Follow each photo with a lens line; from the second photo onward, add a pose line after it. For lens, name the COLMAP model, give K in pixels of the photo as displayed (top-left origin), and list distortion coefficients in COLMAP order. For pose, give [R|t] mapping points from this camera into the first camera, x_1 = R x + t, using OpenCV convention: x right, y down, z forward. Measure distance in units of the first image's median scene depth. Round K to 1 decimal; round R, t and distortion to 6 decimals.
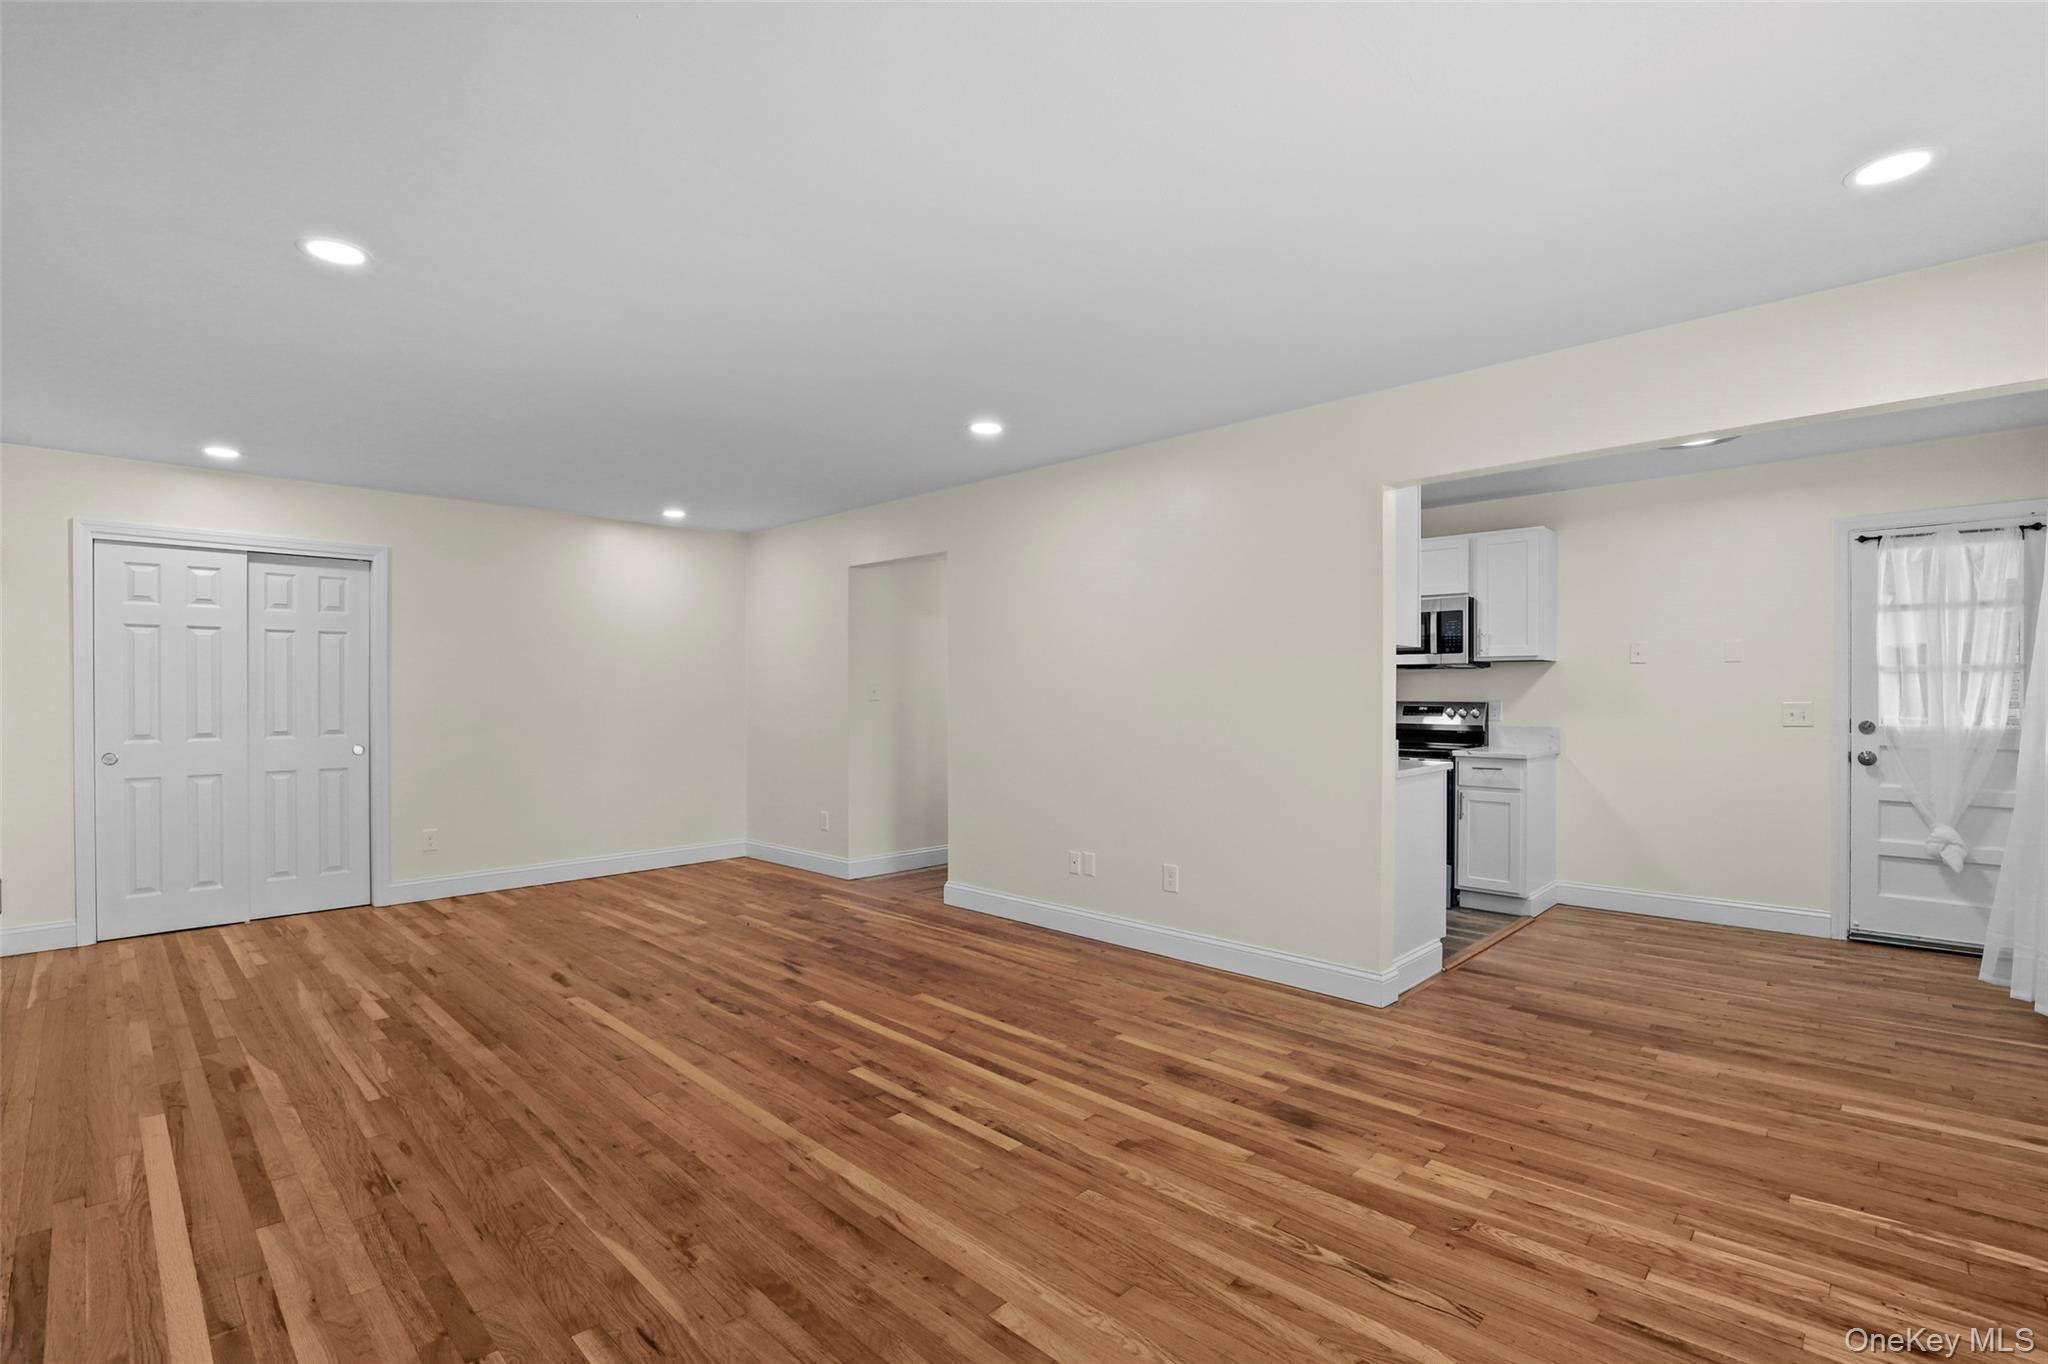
lens RADIAL K [[939.5, 0, 1020.0], [0, 939.5, 690.7], [0, 0, 1]] dist [-0.039044, 0.008894]
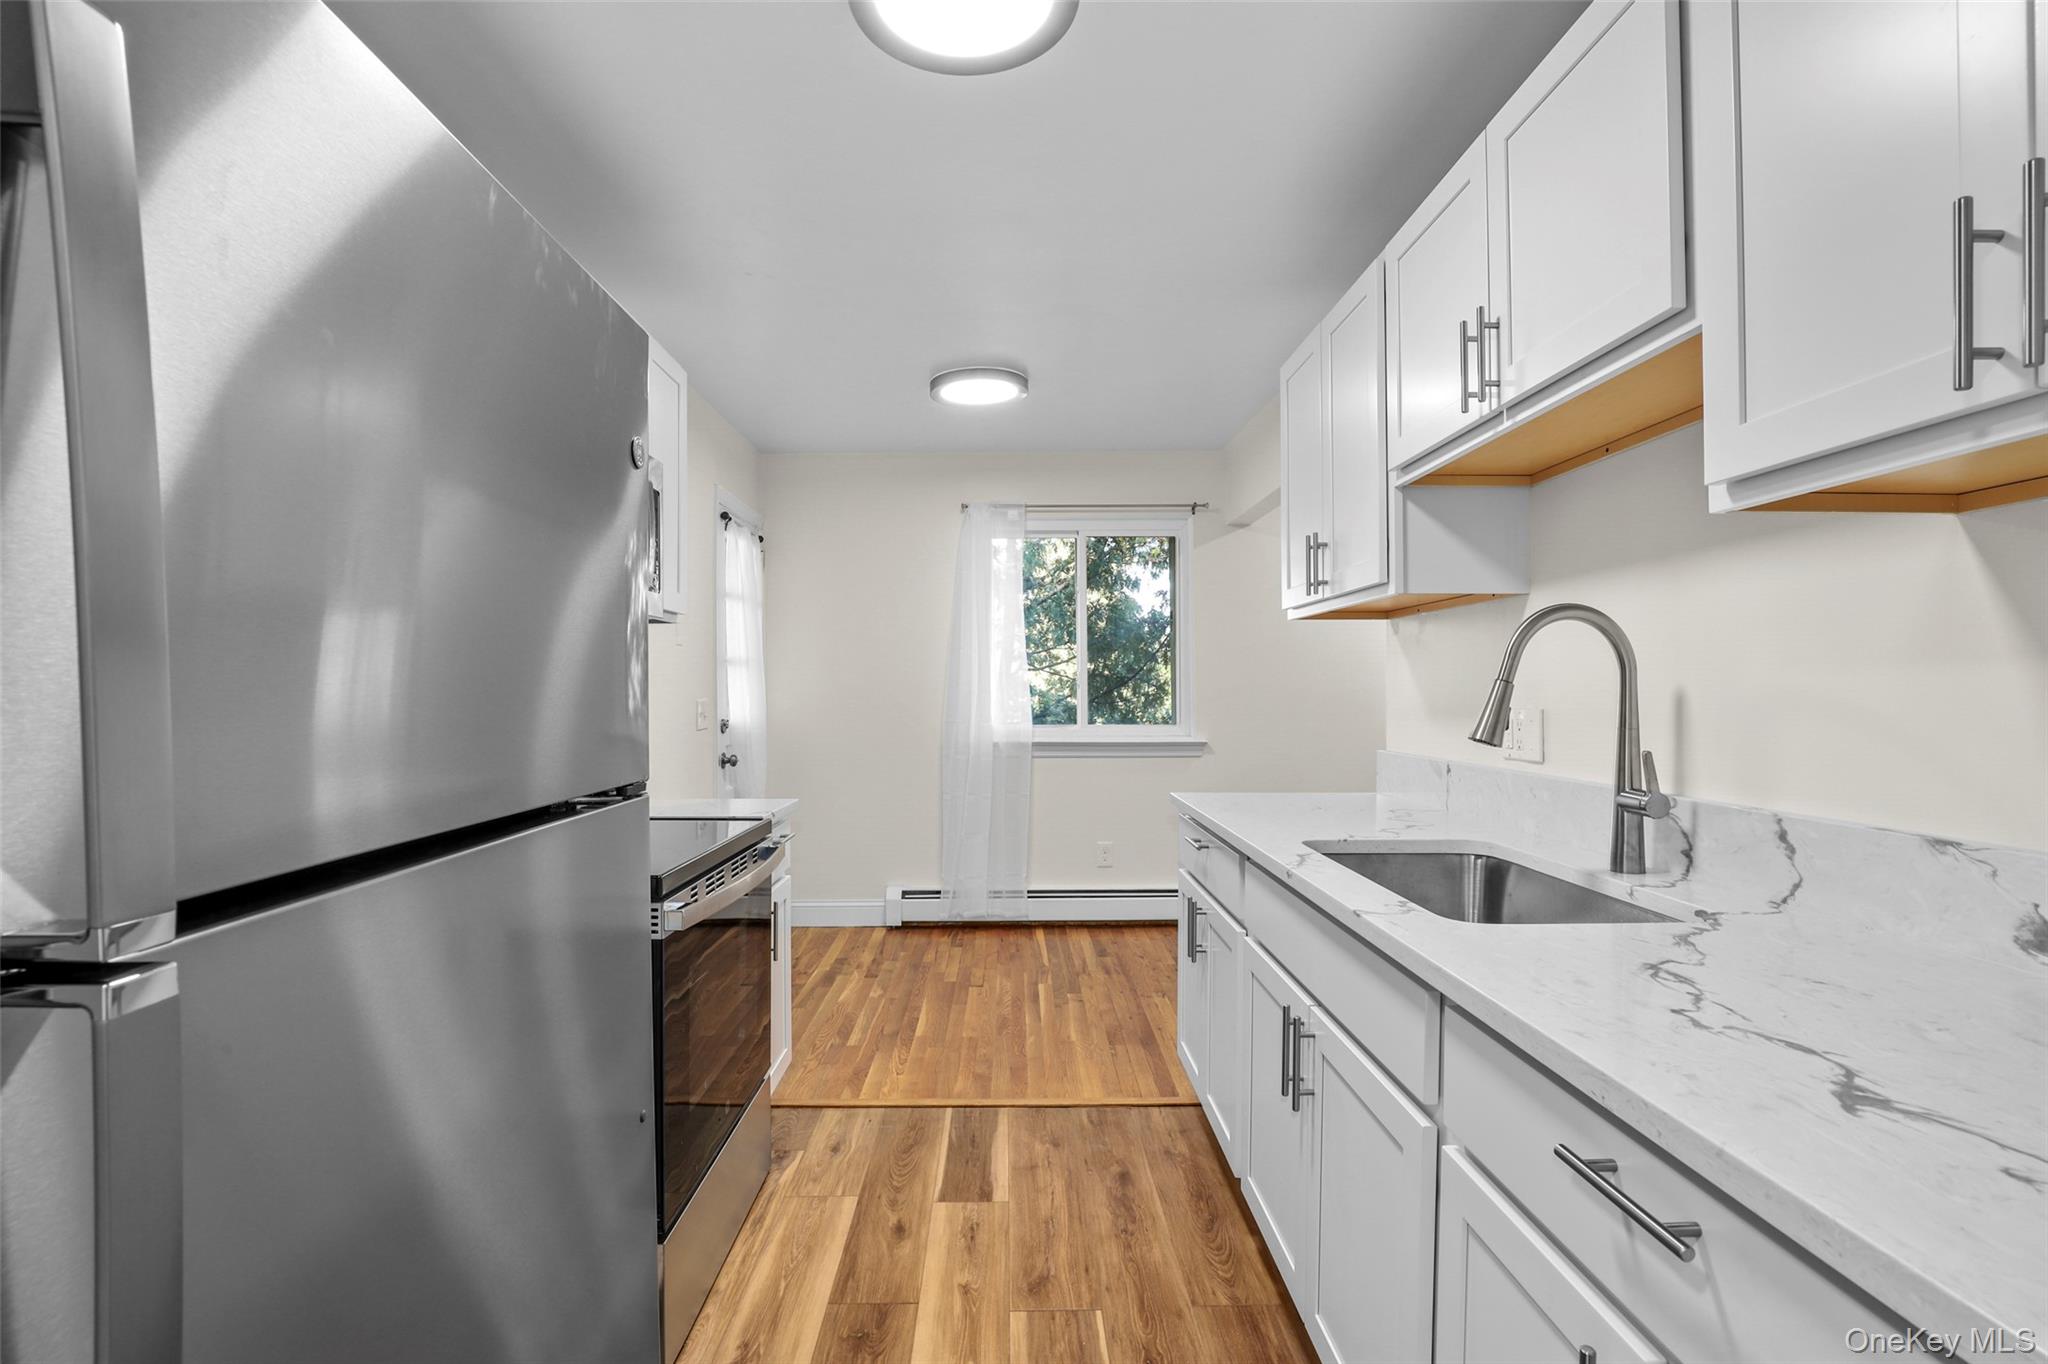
lens RADIAL K [[939.5, 0, 1020.0], [0, 939.5, 690.7], [0, 0, 1]] dist [-0.039044, 0.008894]
pose [[-0.706754, -0.000418, 0.707459, 0.085174], [-0.000024, 1.000000, 0.000567, 0.005491], [-0.707460, 0.000383, -0.706754, 1.763176]]
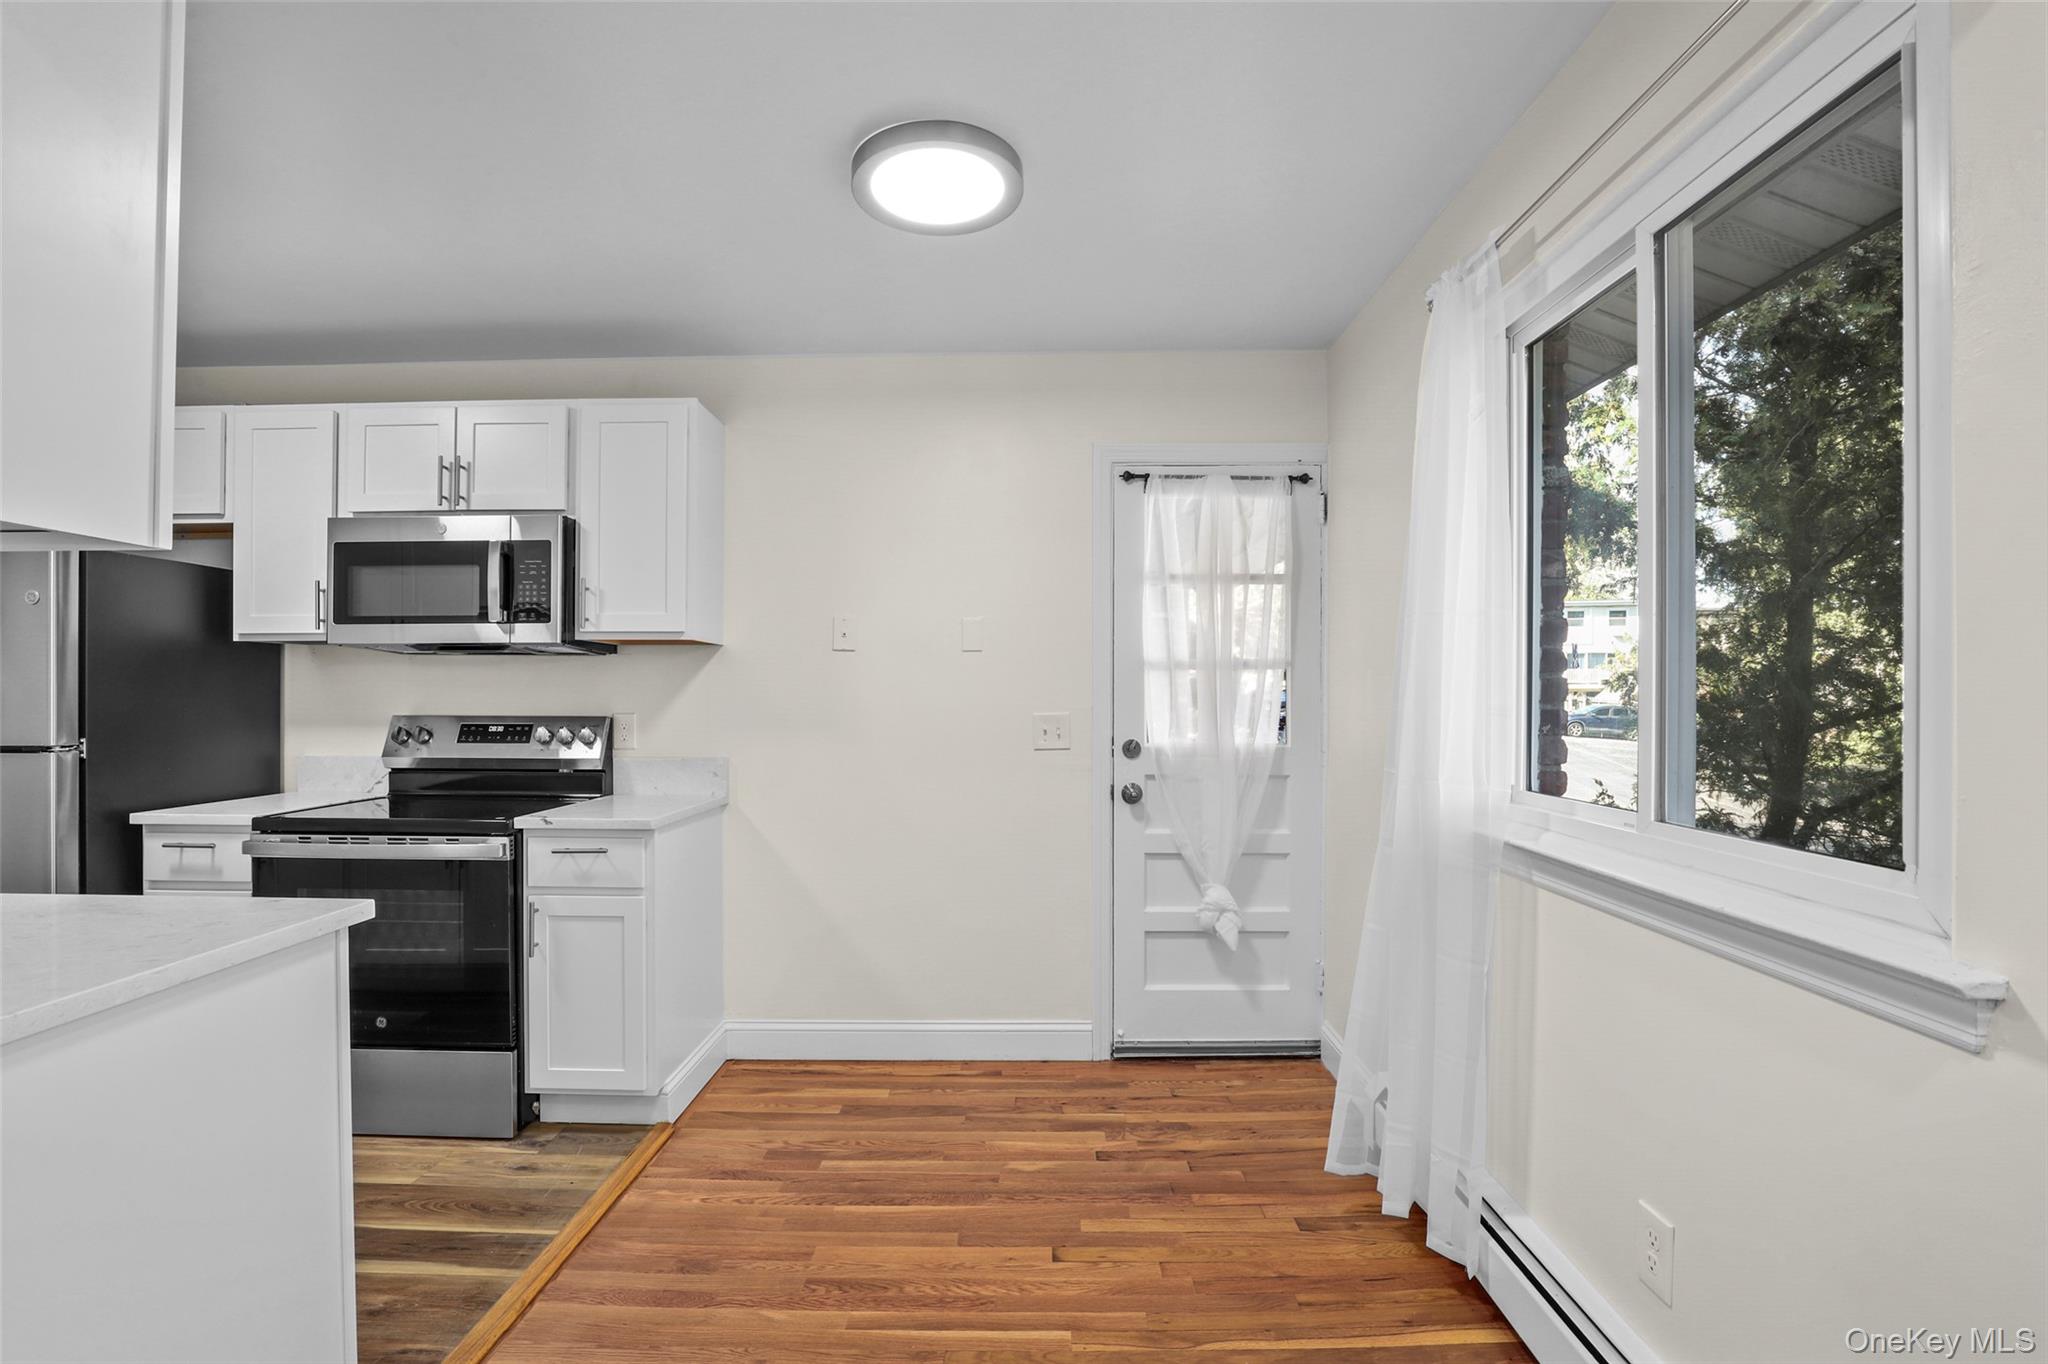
lens RADIAL K [[939.5, 0, 1020.0], [0, 939.5, 690.7], [0, 0, 1]] dist [-0.039044, 0.008894]
pose [[0.728673, 0.002159, 0.684858, 0.461506], [-0.000595, 0.999997, -0.002519, -0.002558], [-0.684861, 0.001428, 0.728672, 0.659160]]
